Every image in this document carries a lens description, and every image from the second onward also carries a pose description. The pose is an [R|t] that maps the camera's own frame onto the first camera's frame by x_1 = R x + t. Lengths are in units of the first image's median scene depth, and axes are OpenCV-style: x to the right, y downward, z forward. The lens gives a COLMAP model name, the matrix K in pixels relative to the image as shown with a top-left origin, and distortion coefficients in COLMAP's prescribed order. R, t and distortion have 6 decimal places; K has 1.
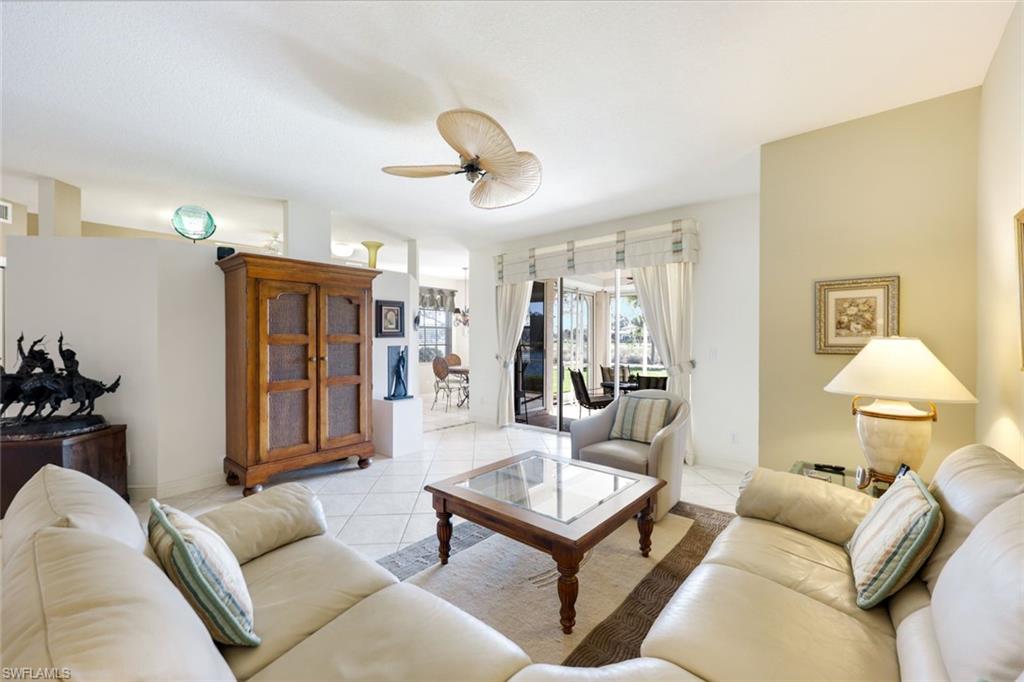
lens RADIAL K [[414.7, 0, 512.0], [0, 414.7, 341.0], [0, 0, 1]] dist [0.000892, 0.000010]
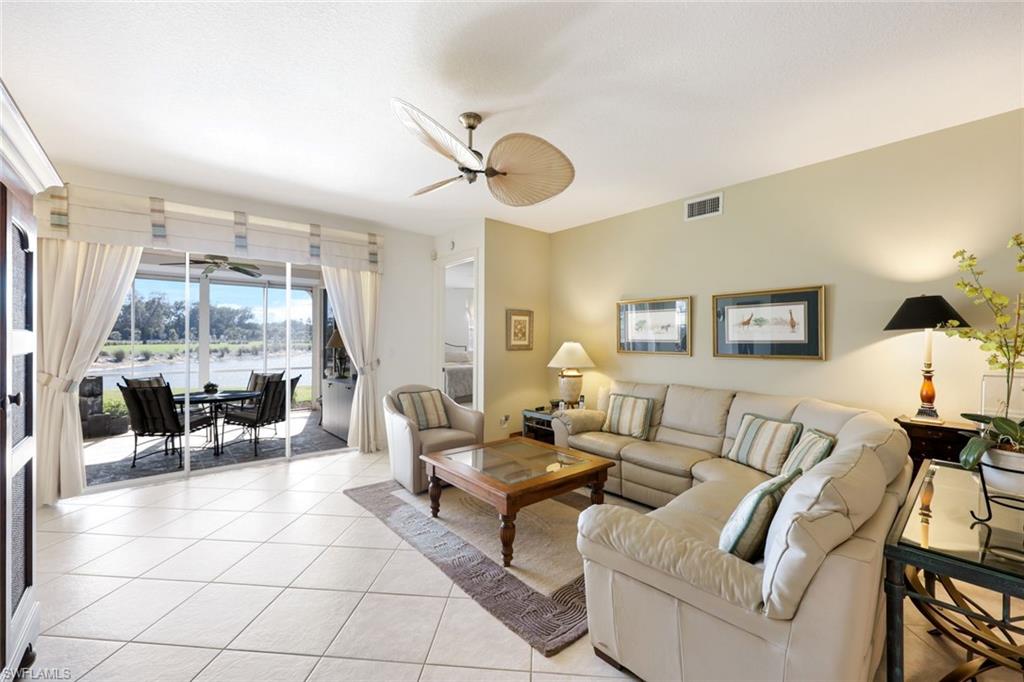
lens RADIAL K [[414.7, 0, 512.0], [0, 414.7, 341.0], [0, 0, 1]] dist [0.000892, 0.000010]
pose [[0.143261, -0.002851, 0.989681, -0.650369], [-0.003980, 0.999986, 0.003457, -0.009251], [-0.989677, -0.004434, 0.143248, 0.471075]]
